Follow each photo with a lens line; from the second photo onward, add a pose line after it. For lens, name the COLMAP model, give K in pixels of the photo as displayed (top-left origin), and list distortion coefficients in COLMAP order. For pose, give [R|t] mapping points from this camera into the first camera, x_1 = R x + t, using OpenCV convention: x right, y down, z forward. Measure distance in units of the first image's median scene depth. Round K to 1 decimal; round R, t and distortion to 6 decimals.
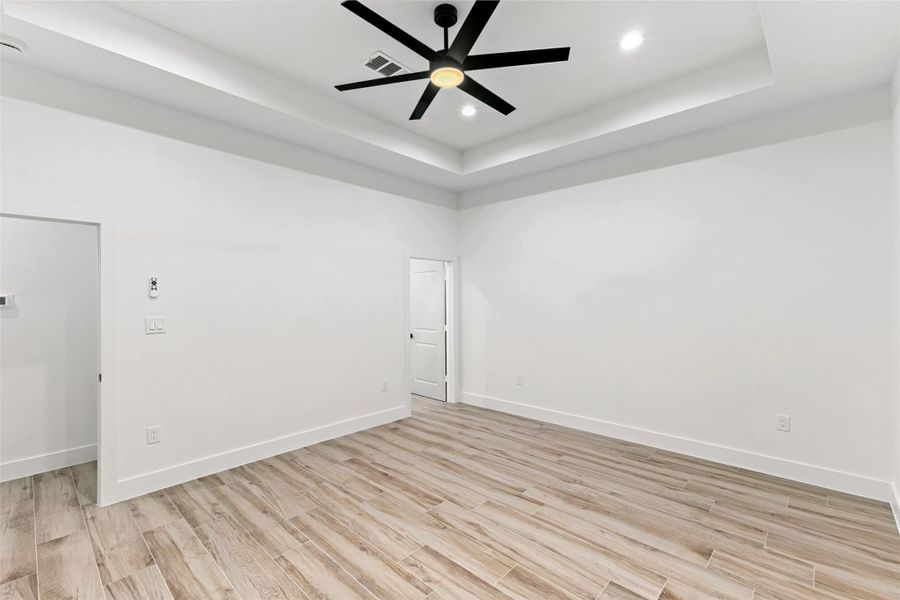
lens RADIAL K [[394.4, 0, 448.6], [0, 394.4, 301.5], [0, 0, 1]] dist [0.017362, -0.005032]
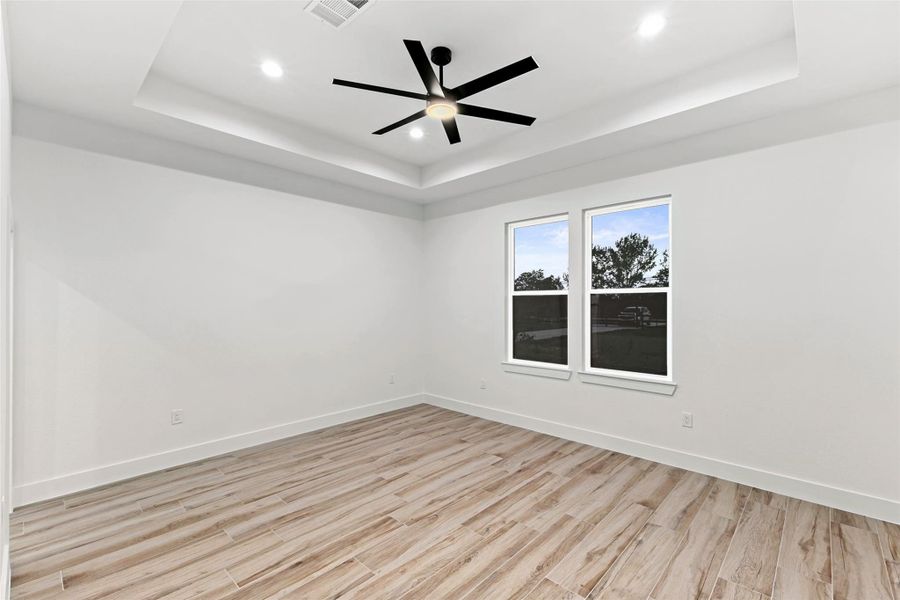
lens RADIAL K [[394.4, 0, 456.0], [0, 394.4, 304.4], [0, 0, 1]] dist [0.017362, -0.005032]
pose [[-0.013068, 0.004761, 0.999903, -0.881153], [0.008048, 0.999957, -0.004656, -0.003950], [-0.999882, 0.007986, -0.013105, 0.761648]]
